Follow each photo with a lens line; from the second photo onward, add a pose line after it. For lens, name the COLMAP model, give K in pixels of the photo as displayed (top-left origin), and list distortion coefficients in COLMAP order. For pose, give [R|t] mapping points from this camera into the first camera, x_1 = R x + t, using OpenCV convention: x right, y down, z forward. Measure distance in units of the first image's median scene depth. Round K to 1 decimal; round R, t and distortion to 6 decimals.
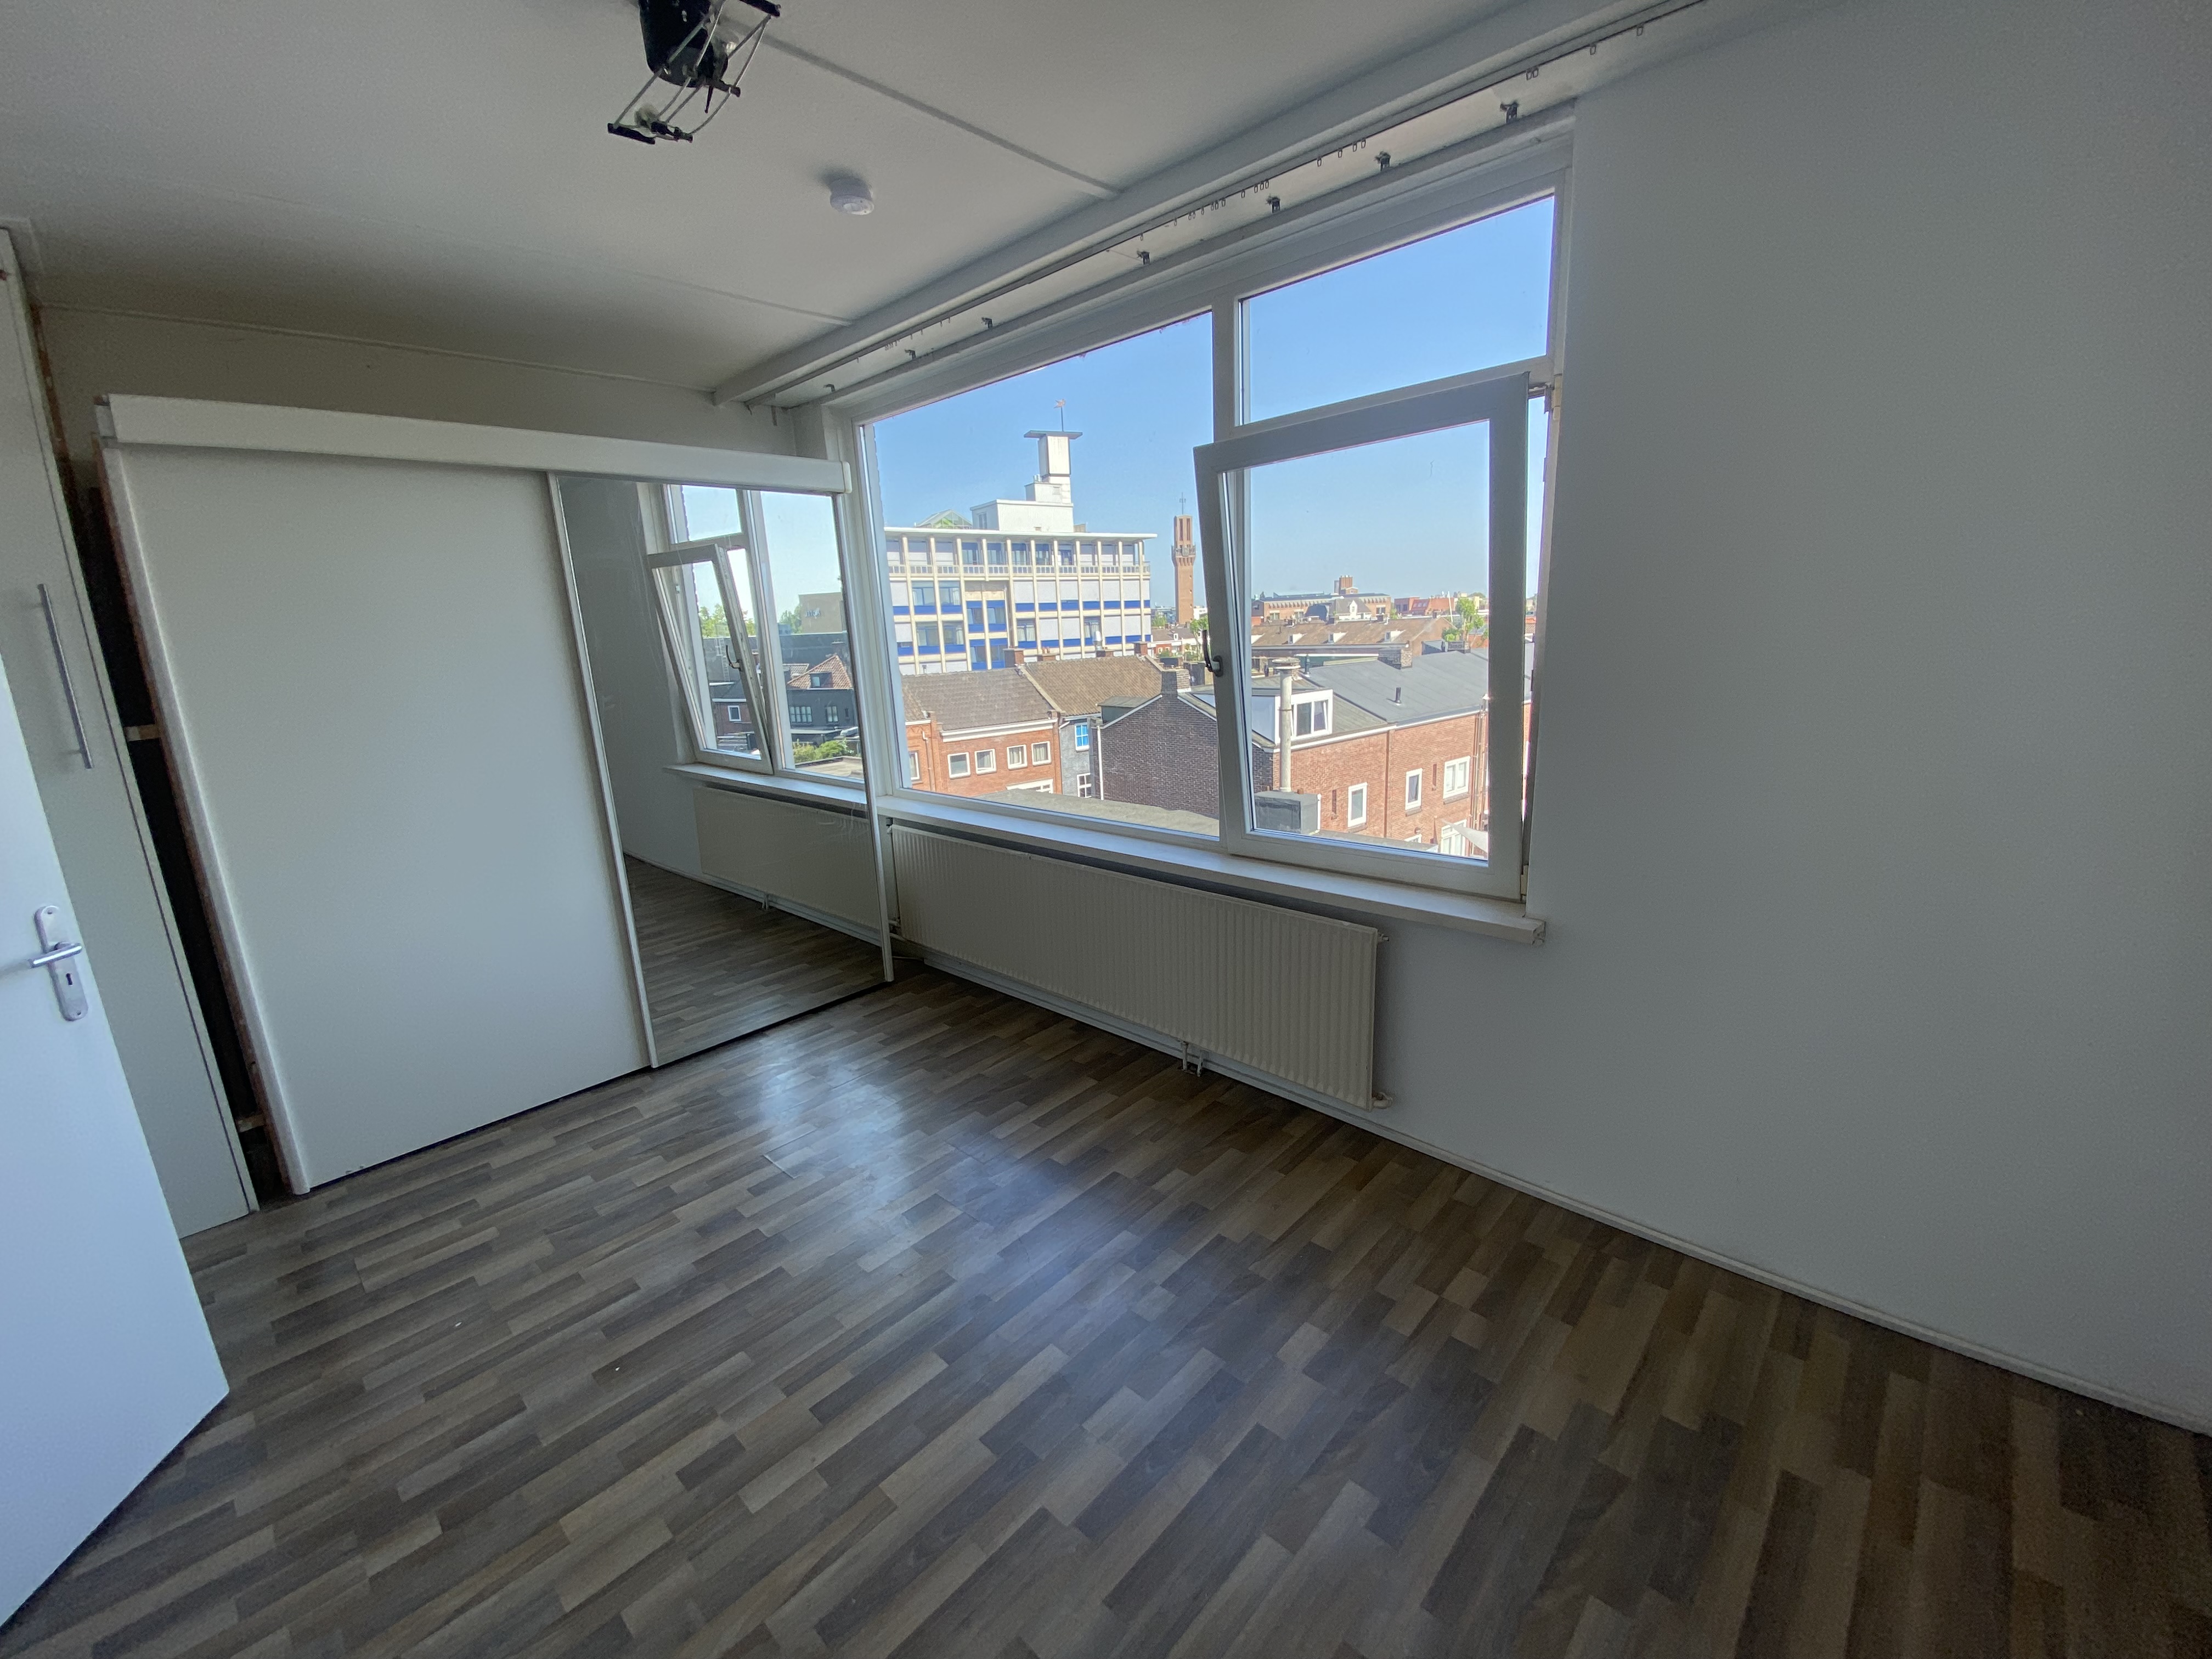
lens RADIAL K [[904.3, 0, 1105.0], [0, 904.3, 805.8], [0, 0, 1]] dist [-0.000698, -0.000045]
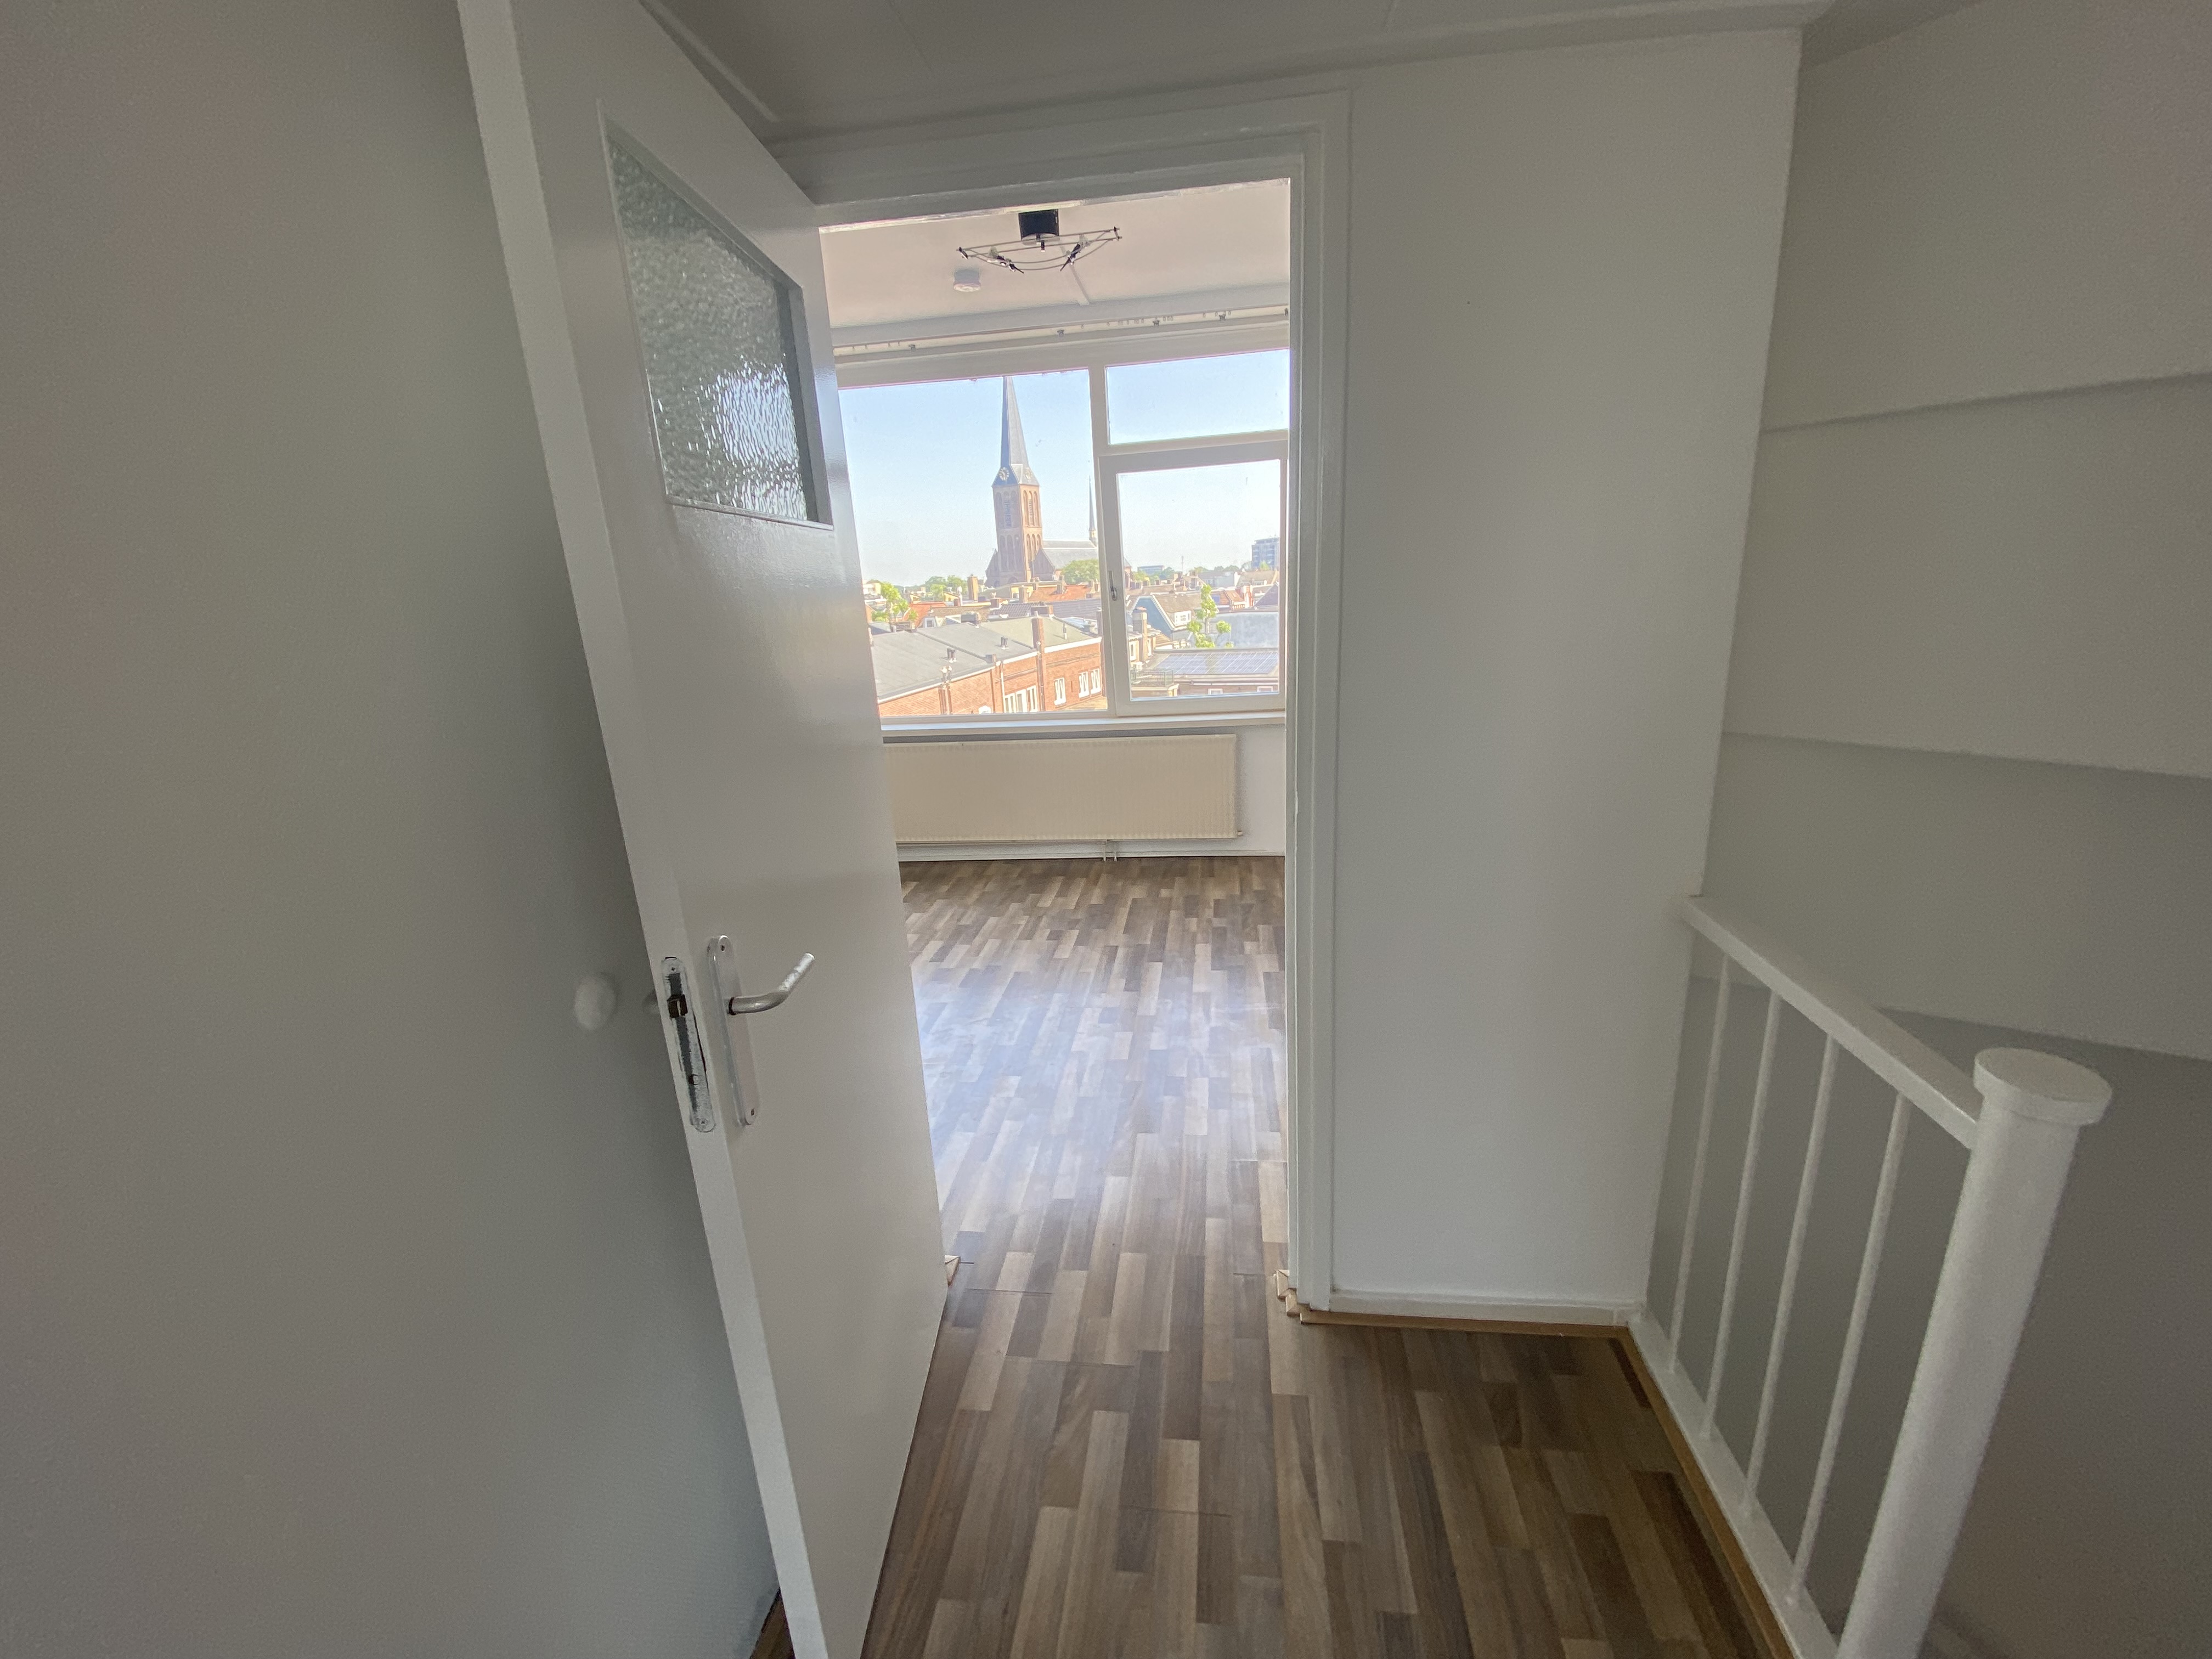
lens RADIAL K [[904.3, 0, 1102.5], [0, 904.3, 840.2], [0, 0, 1]] dist [-0.000698, -0.000045]
pose [[0.809028, -0.164386, 0.564314, -0.893082], [0.137234, 0.986387, 0.090592, 0.129334], [-0.571525, 0.004152, 0.820574, -0.318093]]
